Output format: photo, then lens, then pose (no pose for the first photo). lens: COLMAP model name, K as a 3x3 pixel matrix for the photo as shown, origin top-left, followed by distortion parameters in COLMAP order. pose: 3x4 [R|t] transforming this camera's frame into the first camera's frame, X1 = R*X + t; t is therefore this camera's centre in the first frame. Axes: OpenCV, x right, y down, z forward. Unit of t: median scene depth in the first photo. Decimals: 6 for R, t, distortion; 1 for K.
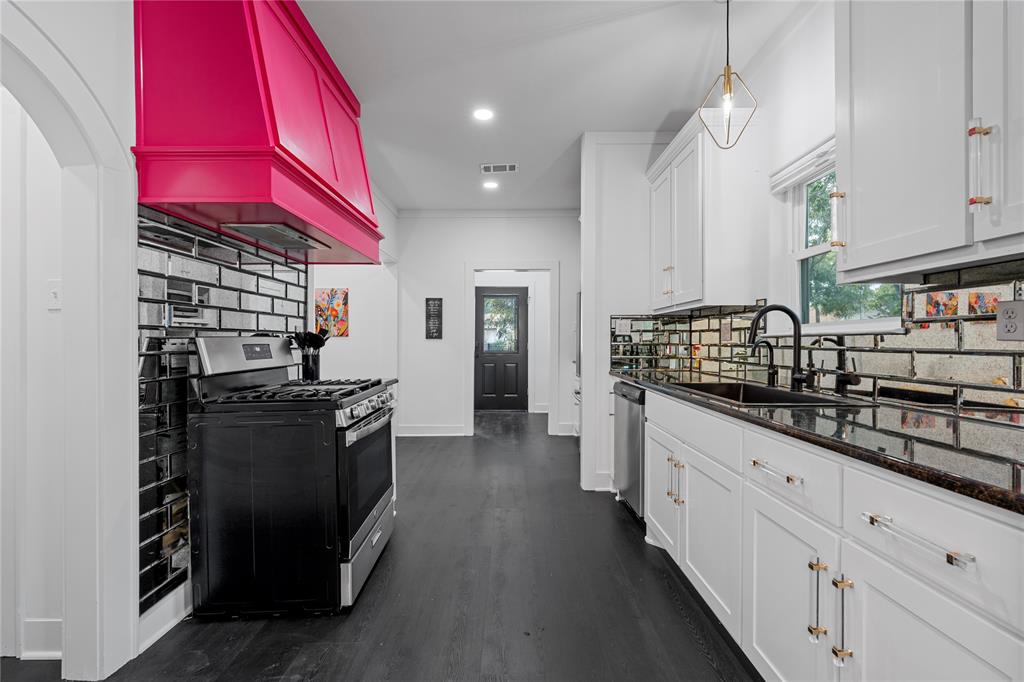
lens RADIAL K [[438.9, 0, 511.3], [0, 438.9, 341.1], [0, 0, 1]] dist [-0.001020, 0.000053]
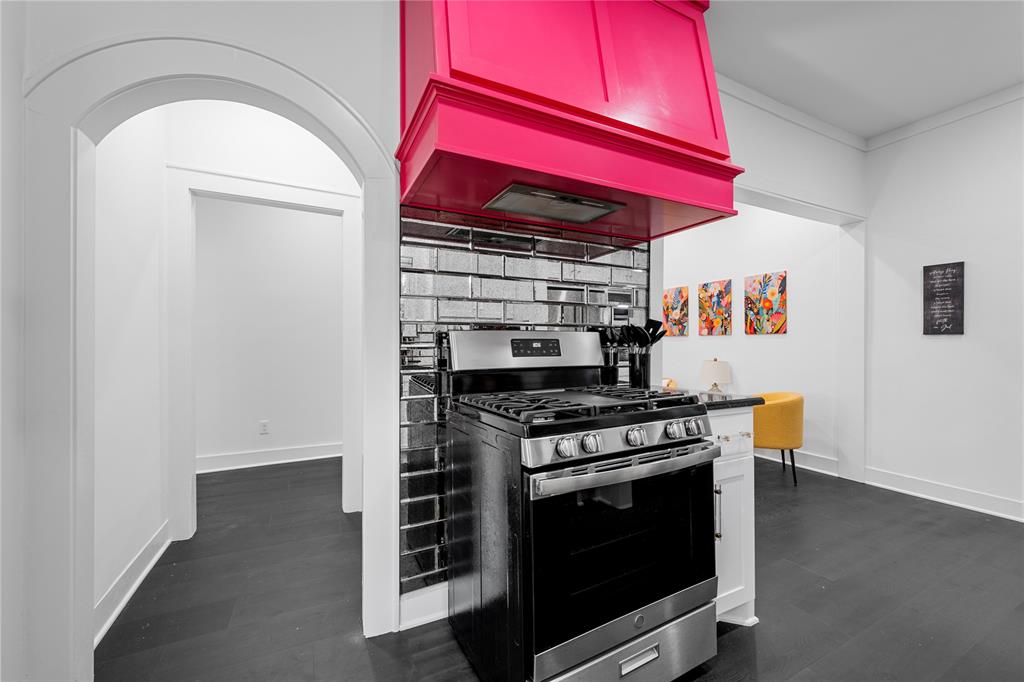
lens RADIAL K [[402.9, 0, 510.0], [0, 402.9, 343.5], [0, 0, 1]] dist [-0.001314, -0.000137]
pose [[0.447657, -0.000241, -0.894205, 0.069552], [0.001086, 0.999999, 0.000273, 0.010165], [0.894205, -0.001093, 0.447657, 0.403381]]
